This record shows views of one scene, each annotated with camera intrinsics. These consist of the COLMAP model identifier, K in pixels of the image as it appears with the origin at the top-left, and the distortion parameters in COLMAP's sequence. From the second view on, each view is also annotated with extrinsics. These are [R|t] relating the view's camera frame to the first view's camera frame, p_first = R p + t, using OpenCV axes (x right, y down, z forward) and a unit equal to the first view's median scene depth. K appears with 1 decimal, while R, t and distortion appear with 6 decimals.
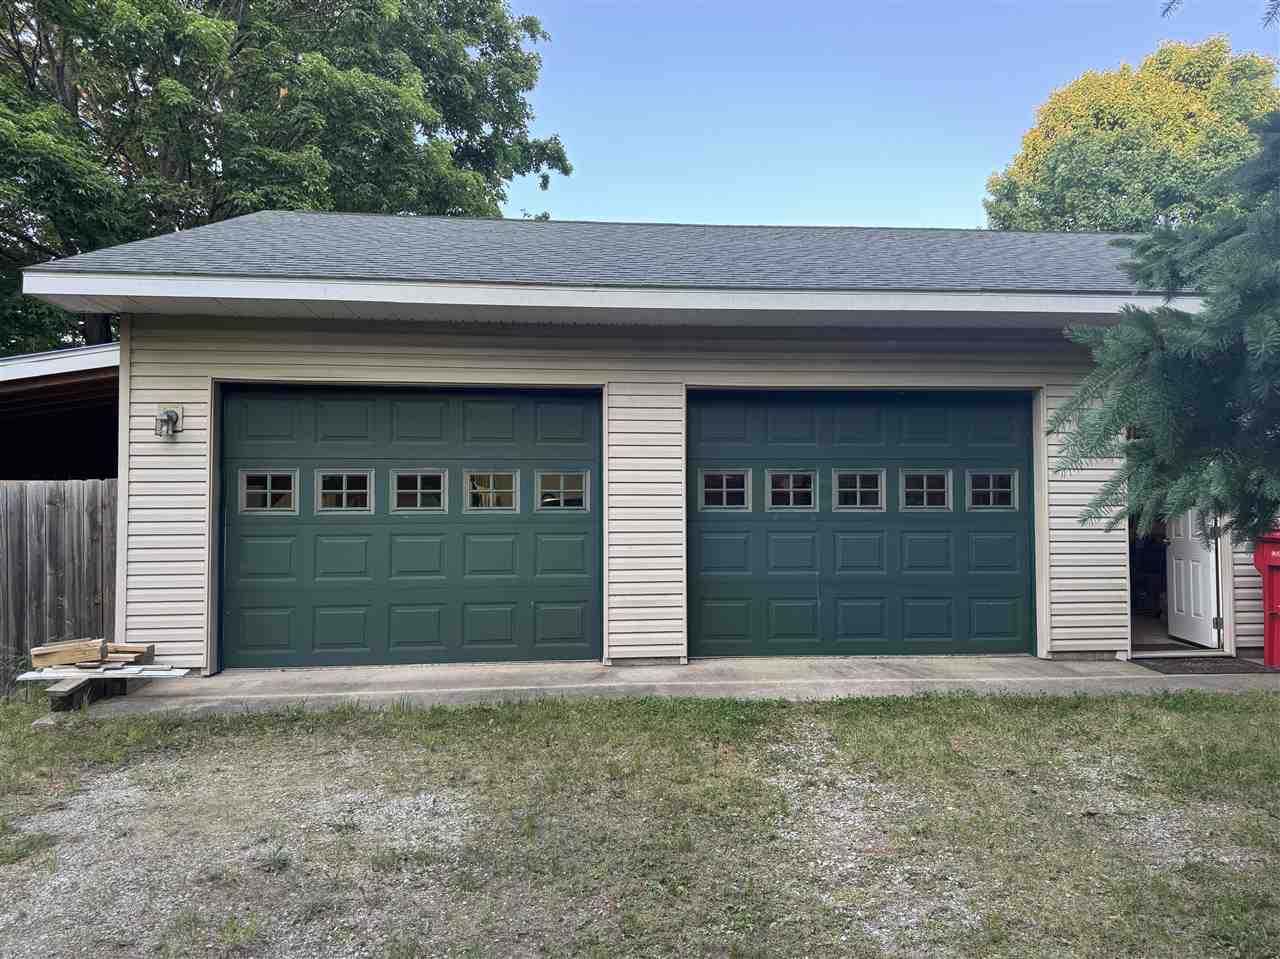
lens RADIAL K [[888.3, 0, 647.3], [0, 888.3, 478.4], [0, 0, 1]] dist [0.063769, -0.047071]
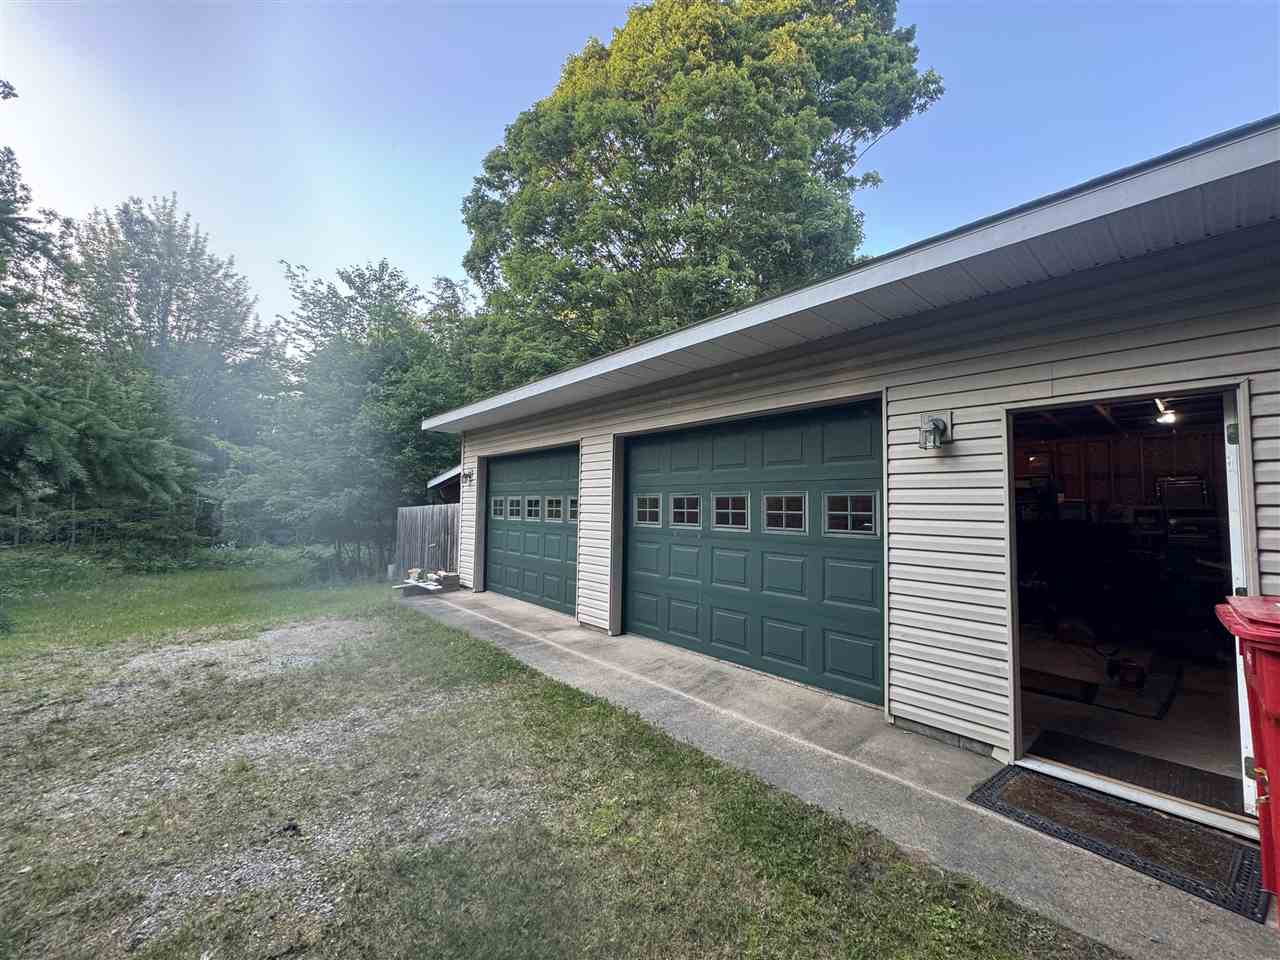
lens RADIAL K [[503.0, 0, 646.0], [0, 503.0, 479.9], [0, 0, 1]] dist [0.000713, -0.000323]
pose [[0.602652, -0.037791, -0.797109, 0.672951], [0.002468, 0.998962, -0.045494, 0.002060], [0.798000, 0.025450, 0.602120, 0.540366]]
